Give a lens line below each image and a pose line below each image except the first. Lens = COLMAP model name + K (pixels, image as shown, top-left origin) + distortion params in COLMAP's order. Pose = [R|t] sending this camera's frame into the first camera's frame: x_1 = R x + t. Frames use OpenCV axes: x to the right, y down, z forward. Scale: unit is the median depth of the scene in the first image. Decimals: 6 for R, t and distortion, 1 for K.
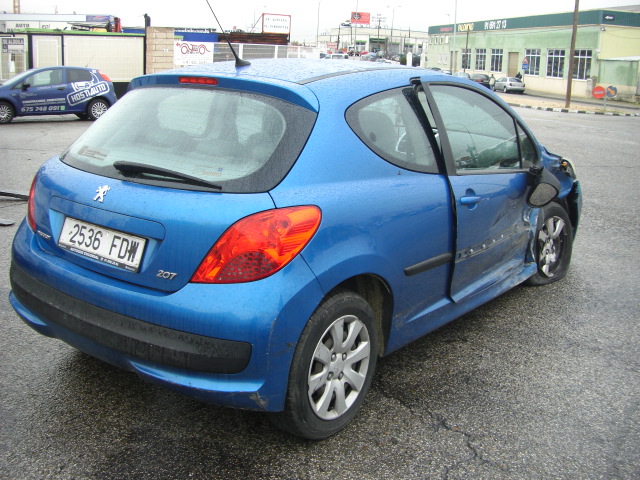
lens RADIAL K [[721.2, 0, 318.2], [0, 721.2, 223.2], [0, 0, 1]] dist [-0.142163, 0.000000]
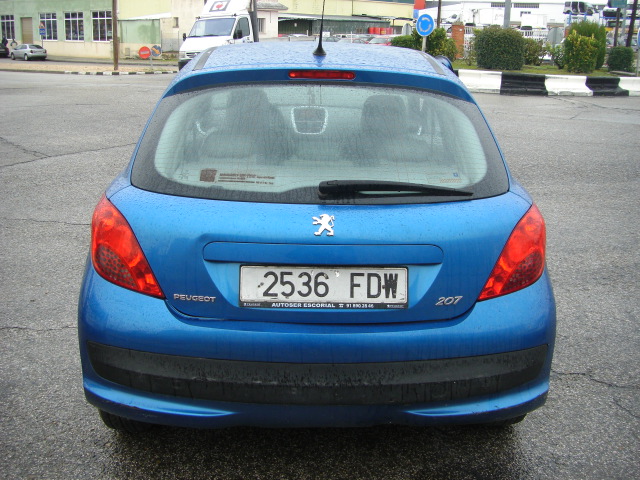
lens RADIAL K [[721.2, 0, 332.7], [0, 721.2, 216.9], [0, 0, 1]] dist [-0.142163, 0.000000]
pose [[0.770689, -0.176181, 0.612371, -0.715241], [0.148981, 0.984202, 0.095660, -0.115192], [-0.619550, 0.017508, 0.784762, 0.328978]]
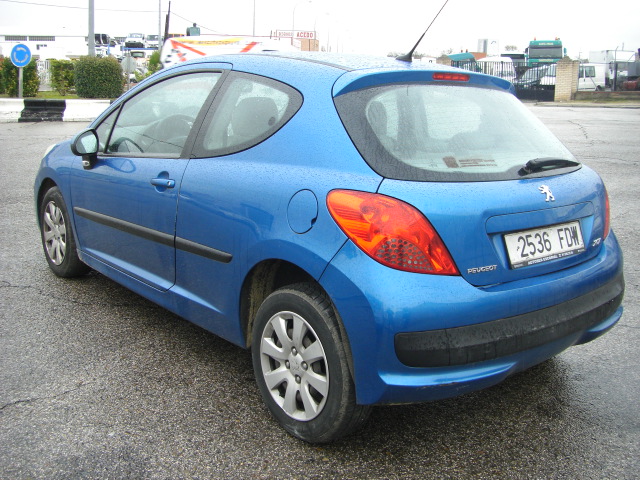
lens RADIAL K [[721.2, 0, 320.9], [0, 721.2, 237.1], [0, 0, 1]] dist [-0.142163, 0.000000]
pose [[0.211745, -0.236937, 0.948169, -1.199155], [0.199213, 0.960263, 0.195471, -0.216771], [-0.956806, 0.147498, 0.250532, 0.963871]]
